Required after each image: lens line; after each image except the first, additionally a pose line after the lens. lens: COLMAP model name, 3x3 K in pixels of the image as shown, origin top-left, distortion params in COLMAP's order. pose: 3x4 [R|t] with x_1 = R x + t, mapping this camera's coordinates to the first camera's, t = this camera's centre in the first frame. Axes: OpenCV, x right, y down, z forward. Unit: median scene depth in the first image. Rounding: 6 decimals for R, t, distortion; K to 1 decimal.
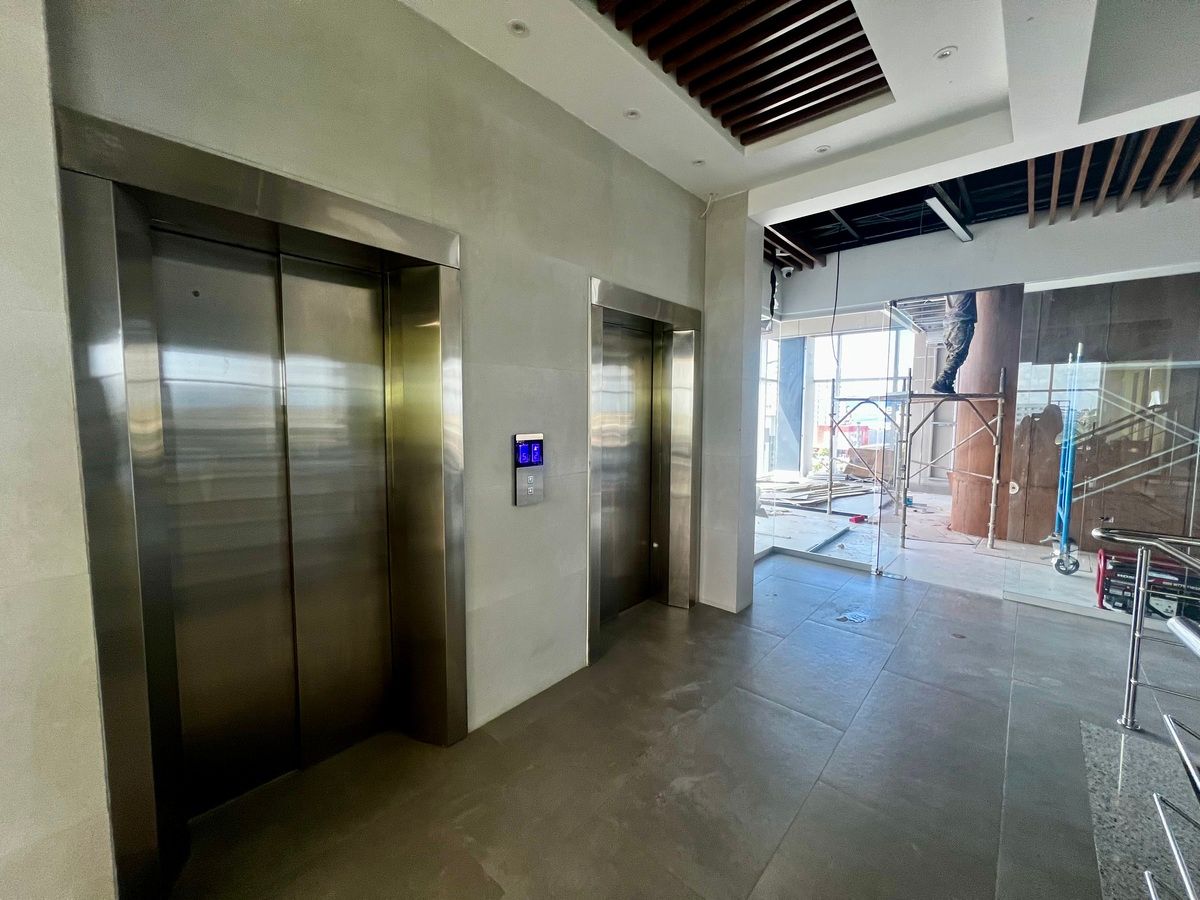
lens RADIAL K [[474.3, 0, 598.4], [0, 474.3, 456.4], [0, 0, 1]] dist [-0.002146, 0.000844]
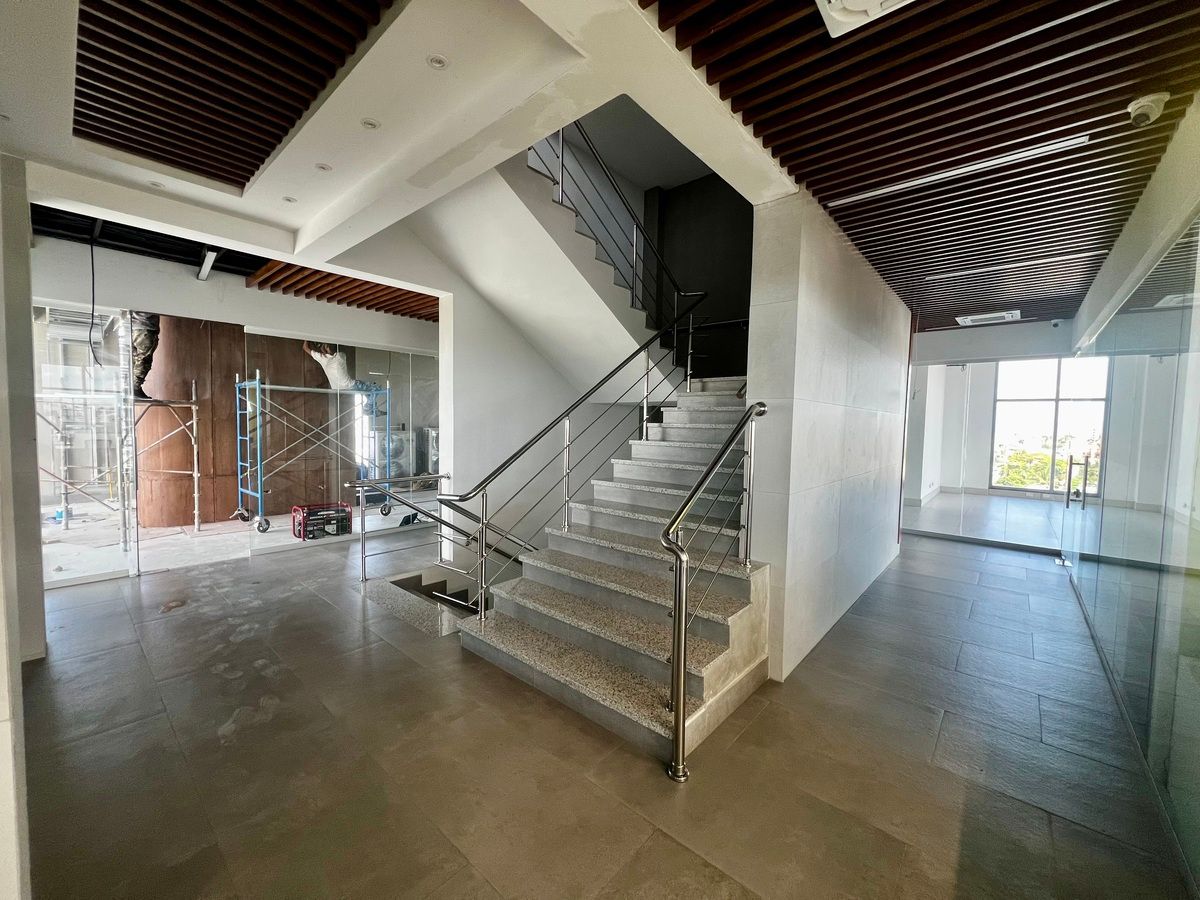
lens RADIAL K [[474.3, 0, 598.5], [0, 474.3, 452.7], [0, 0, 1]] dist [-0.002146, 0.000844]
pose [[-0.026160, -0.057262, 0.998016, -0.373015], [0.071187, 0.995717, 0.058996, -0.000835], [-0.997120, 0.072590, -0.021972, 0.015336]]
